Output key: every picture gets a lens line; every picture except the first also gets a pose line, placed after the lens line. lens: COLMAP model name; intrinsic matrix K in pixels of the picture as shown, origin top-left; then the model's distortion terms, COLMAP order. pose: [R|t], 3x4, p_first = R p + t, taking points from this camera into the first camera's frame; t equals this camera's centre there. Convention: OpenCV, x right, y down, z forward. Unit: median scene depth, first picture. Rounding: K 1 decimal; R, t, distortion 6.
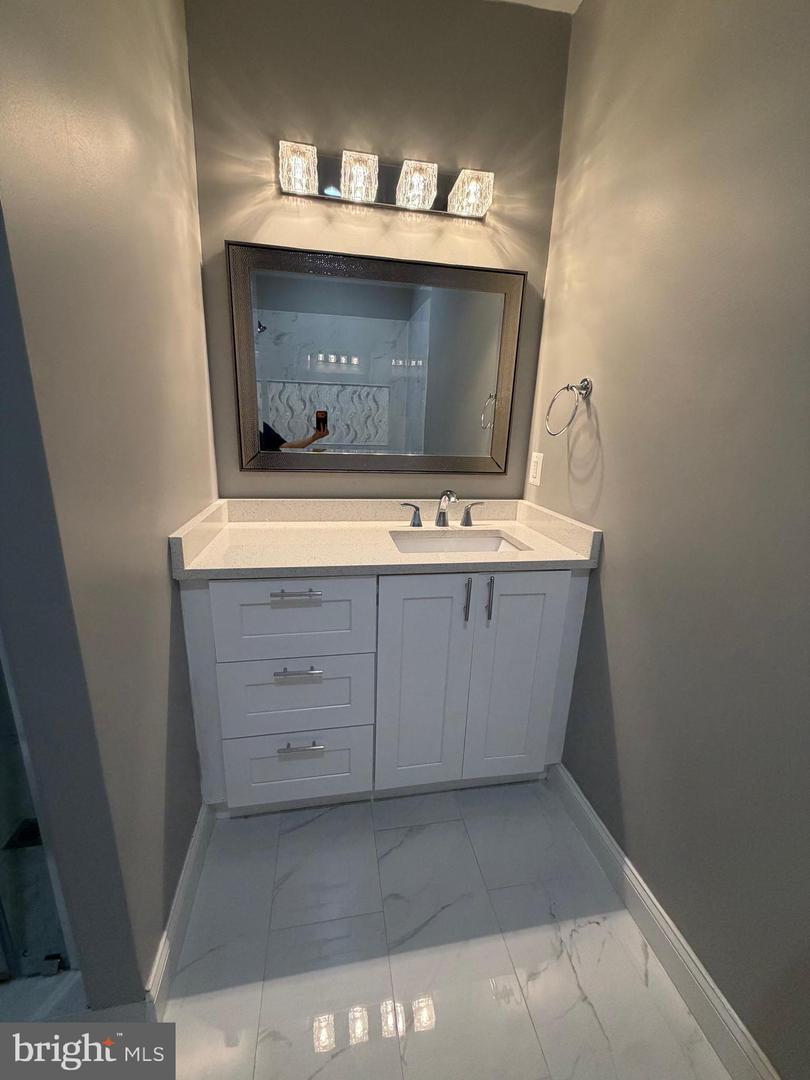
lens RADIAL K [[435.6, 0, 405.3], [0, 435.6, 547.8], [0, 0, 1]] dist [-0.000533, -0.000121]
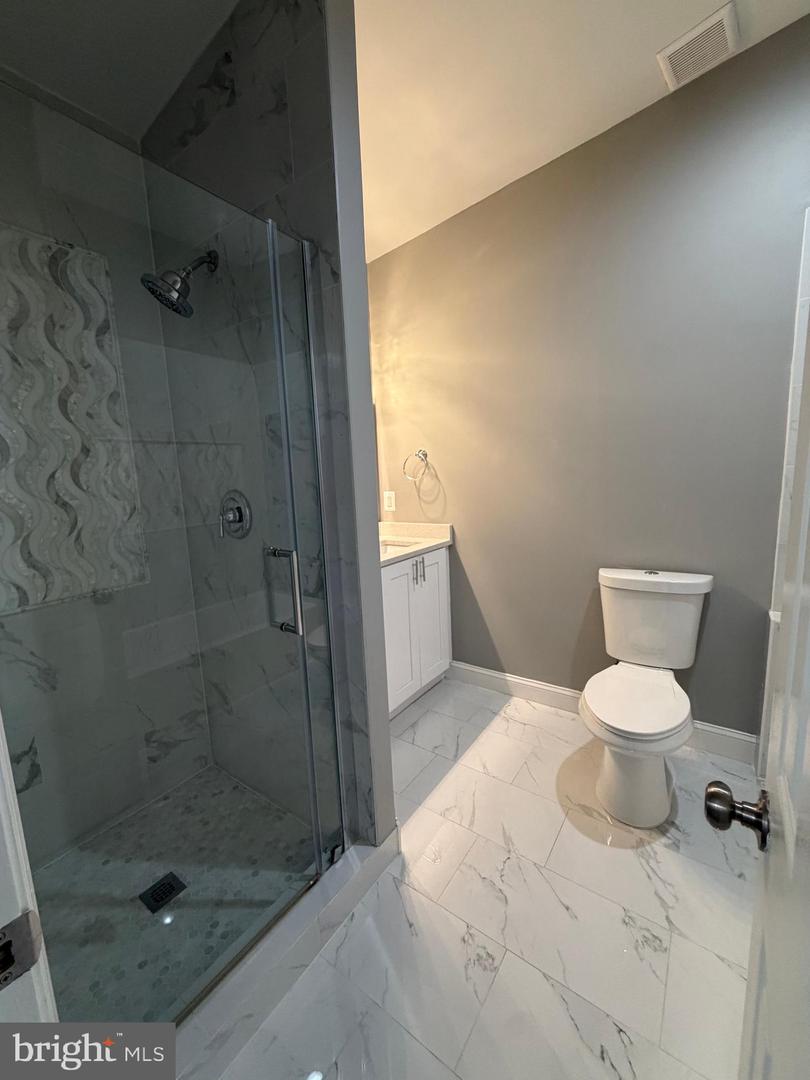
lens RADIAL K [[430.5, 0, 405.7], [0, 430.5, 537.3], [0, 0, 1]] dist [-0.000027, -0.000033]
pose [[0.709182, -0.161102, 0.686373, -0.999286], [0.239430, 0.970717, -0.019544, 0.004536], [-0.663125, 0.178198, 0.726987, -0.262363]]
